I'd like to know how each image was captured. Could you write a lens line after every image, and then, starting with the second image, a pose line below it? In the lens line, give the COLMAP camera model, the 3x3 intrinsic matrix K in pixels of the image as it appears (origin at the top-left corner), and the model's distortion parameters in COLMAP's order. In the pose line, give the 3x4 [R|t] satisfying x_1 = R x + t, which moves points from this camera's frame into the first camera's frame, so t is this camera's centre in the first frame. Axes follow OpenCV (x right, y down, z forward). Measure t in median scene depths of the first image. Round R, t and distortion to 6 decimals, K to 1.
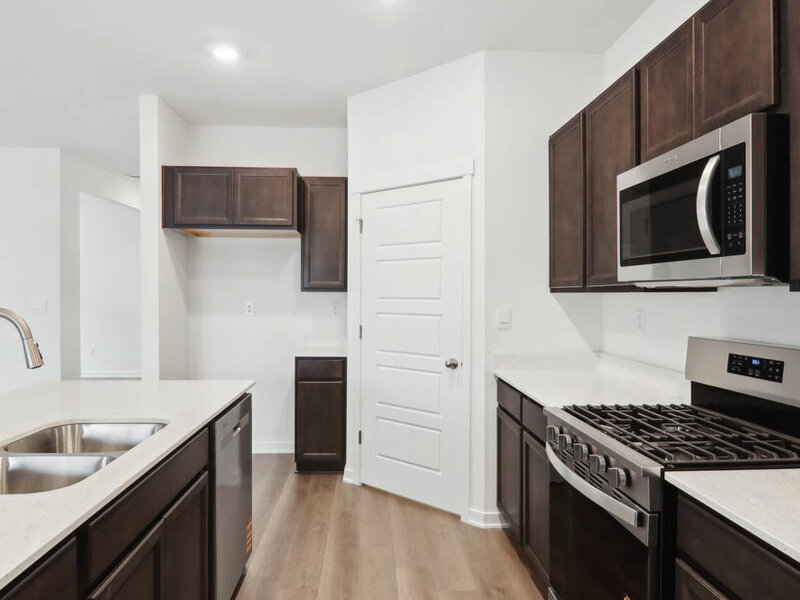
lens RADIAL K [[549.9, 0, 400.0], [0, 549.9, 300.0], [0, 0, 1]] dist [-0.002763, -0.001517]
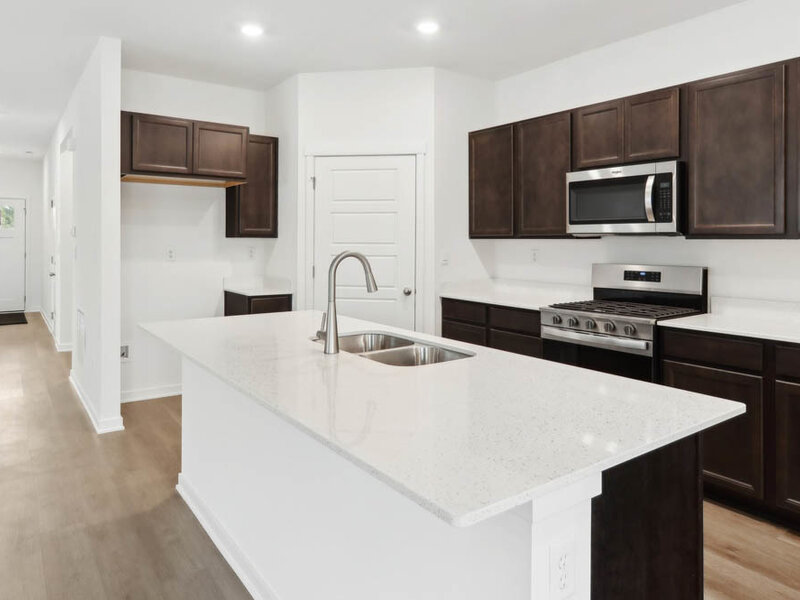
lens RADIAL K [[543.2, 0, 401.7], [0, 543.2, 237.3], [0, 0, 1]] dist [0.000375, 0.002672]
pose [[0.843577, 0.001893, 0.537005, -0.926616], [0.005416, 0.999913, -0.012032, -0.001770], [-0.536981, 0.013058, 0.843493, -0.171510]]
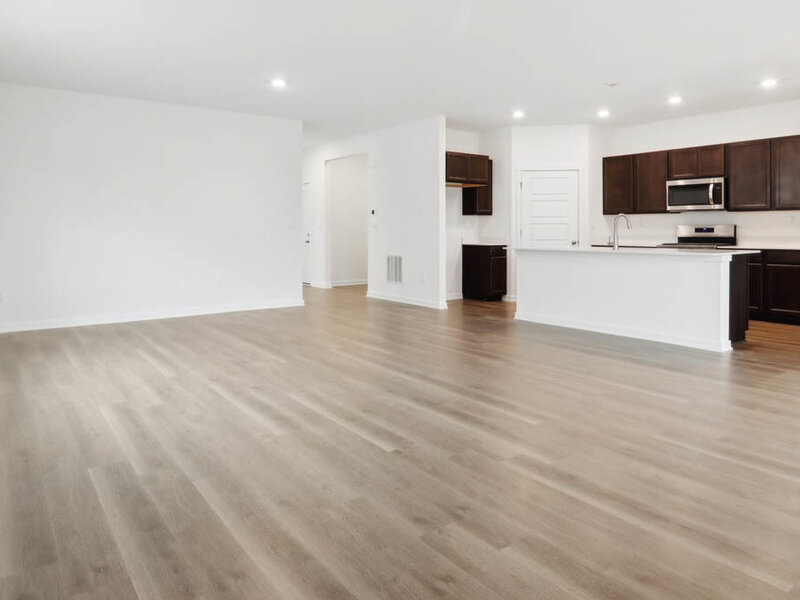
lens RADIAL K [[551.5, 0, 396.5], [0, 551.5, 228.9], [0, 0, 1]] dist [-0.000127, -0.000691]
pose [[0.833541, -0.005337, 0.552431, -2.946154], [0.012035, 0.999891, -0.008498, 0.094140], [-0.552326, 0.013732, 0.833515, -0.998837]]
